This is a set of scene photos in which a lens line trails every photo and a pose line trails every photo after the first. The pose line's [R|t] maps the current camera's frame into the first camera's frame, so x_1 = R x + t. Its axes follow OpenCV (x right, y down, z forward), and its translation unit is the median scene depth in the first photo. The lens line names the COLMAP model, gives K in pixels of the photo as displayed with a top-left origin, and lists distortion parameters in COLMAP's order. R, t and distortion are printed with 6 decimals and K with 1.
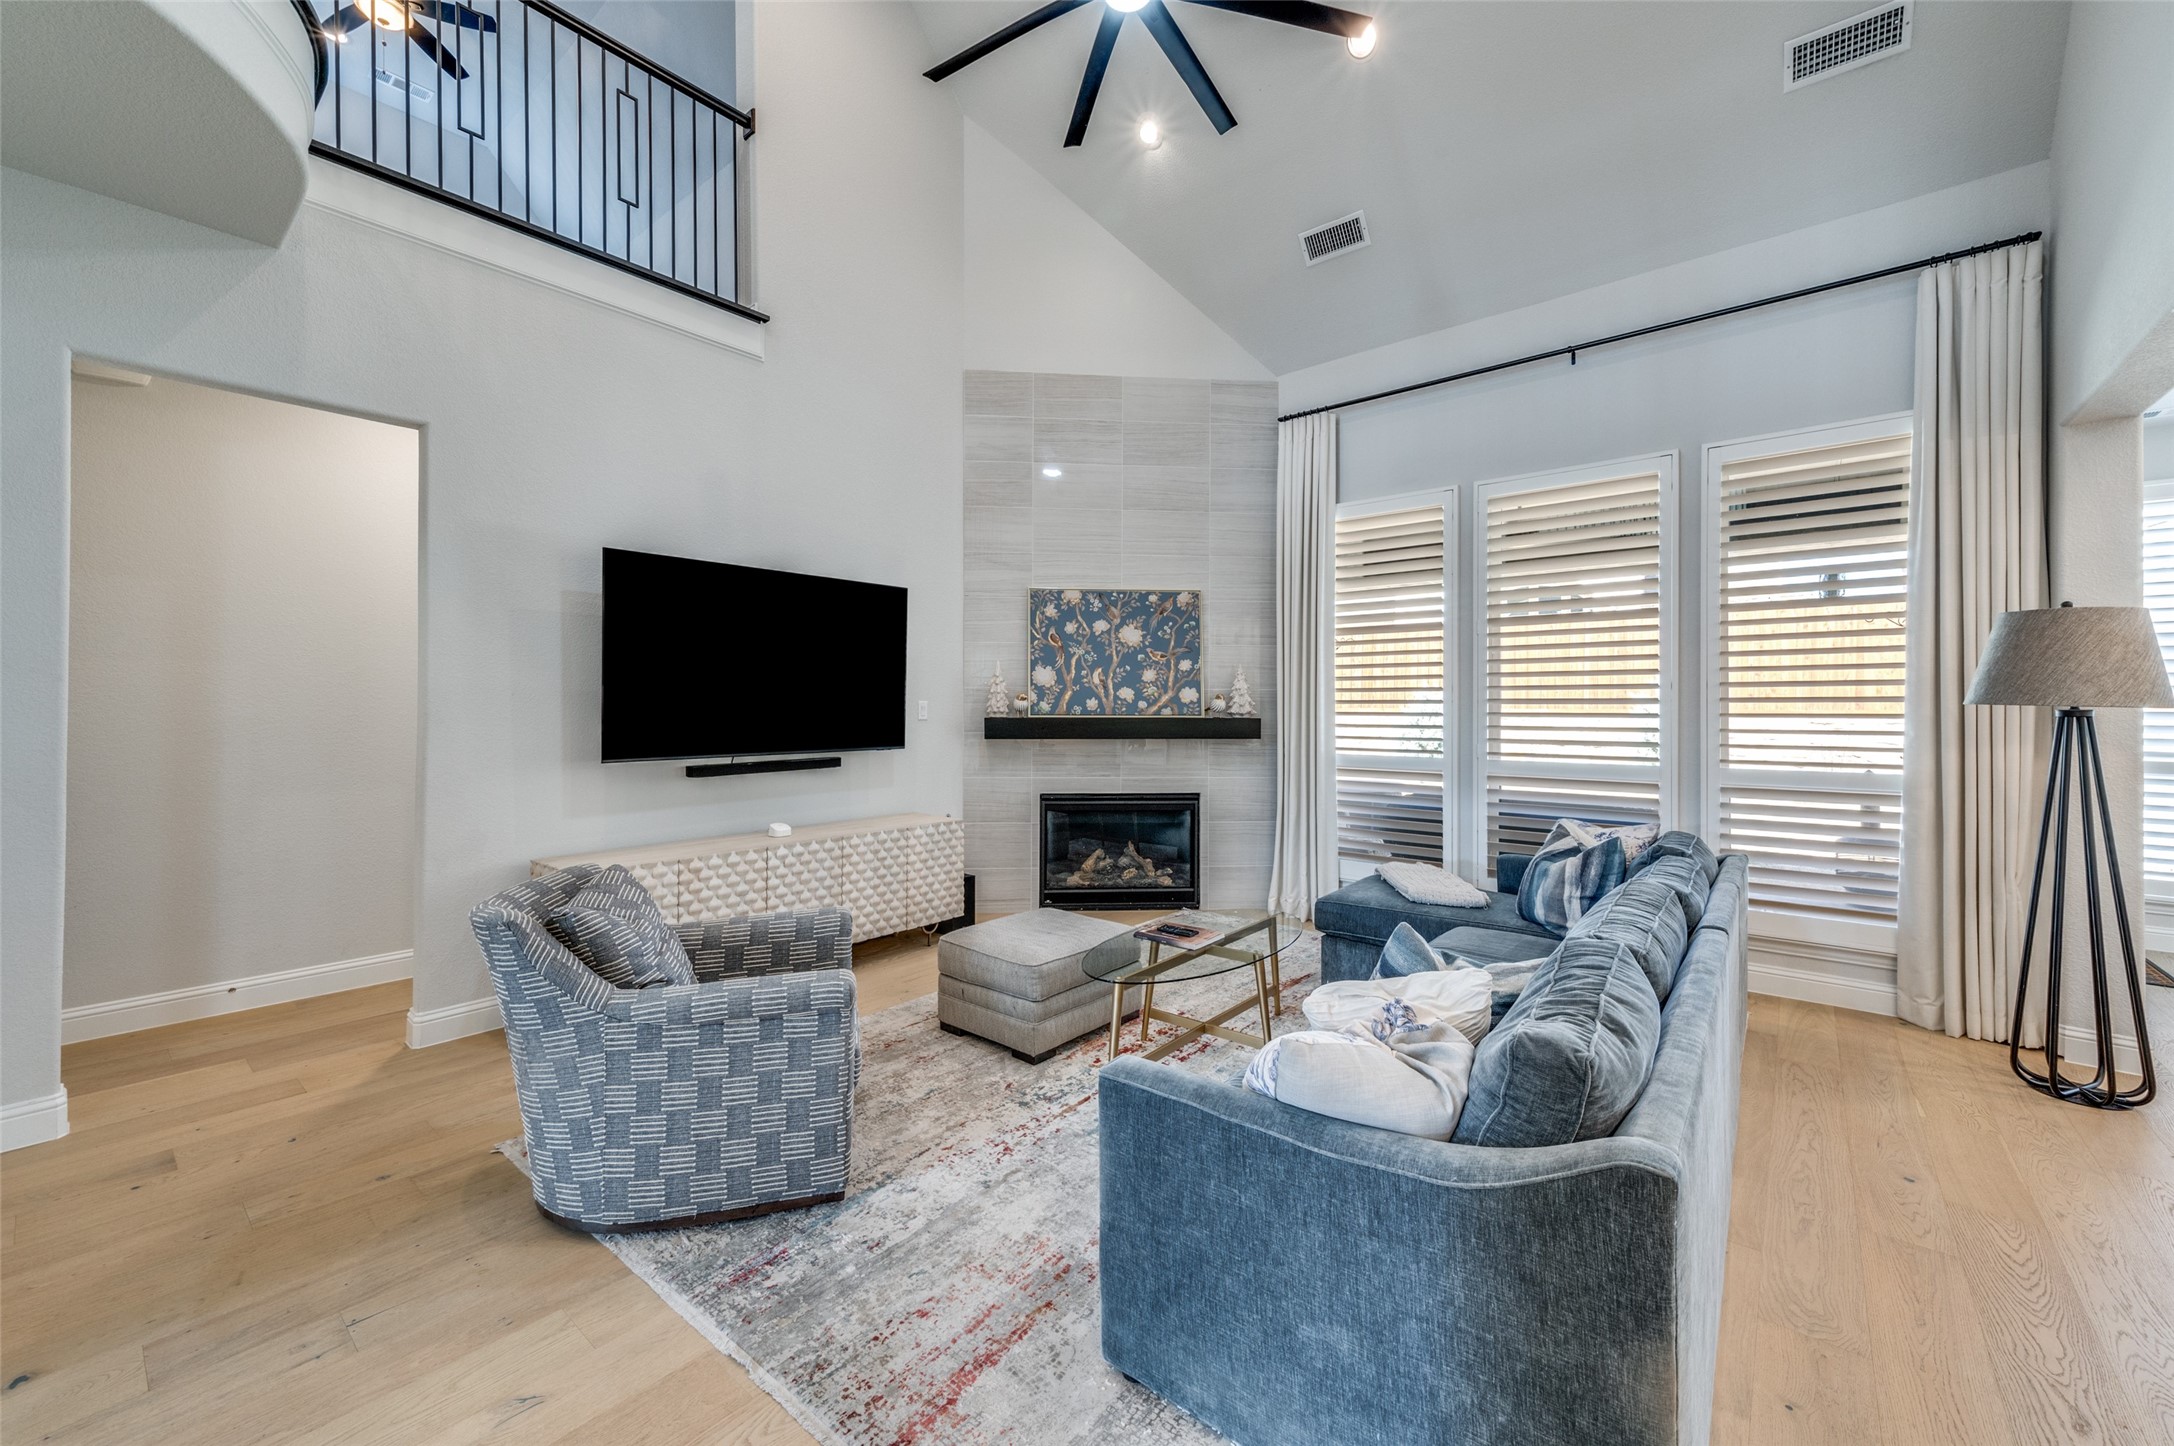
lens RADIAL K [[860.5, 0, 1074.3], [0, 860.5, 707.9], [0, 0, 1]] dist [0.018500, -0.002729]
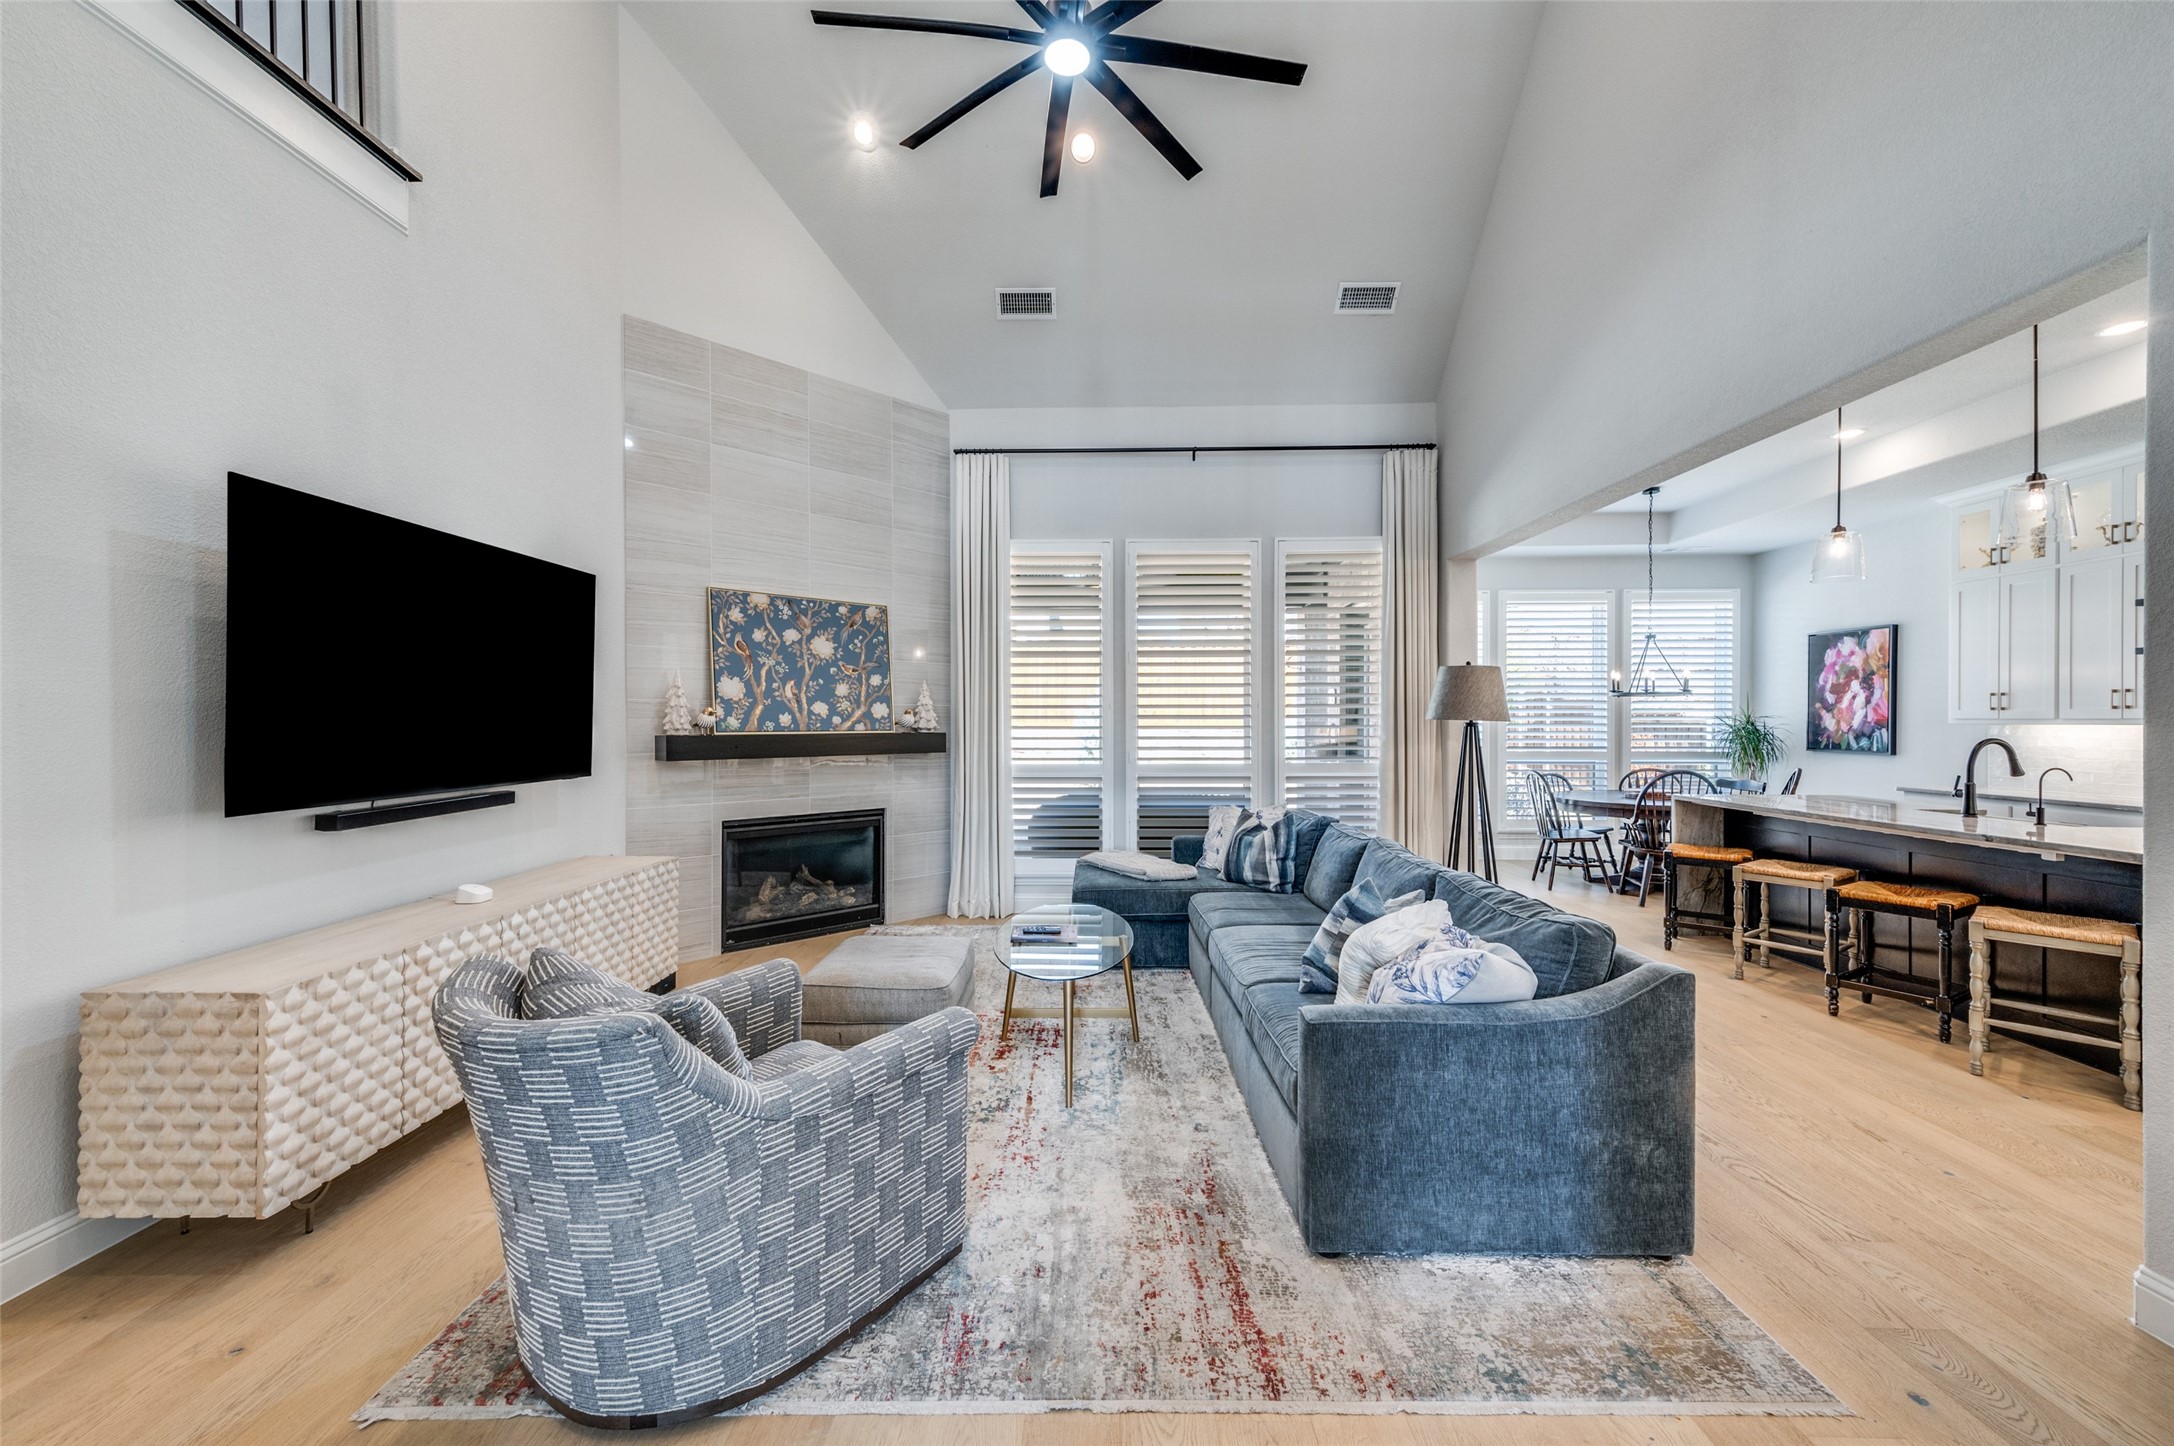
lens RADIAL K [[860.5, 0, 1090.5], [0, 860.5, 722.2], [0, 0, 1]] dist [0.018500, -0.002729]
pose [[0.772170, -0.004288, 0.635401, -0.313086], [0.003323, 0.999991, 0.002710, -0.003024], [-0.635407, 0.000019, 0.772178, 0.078009]]
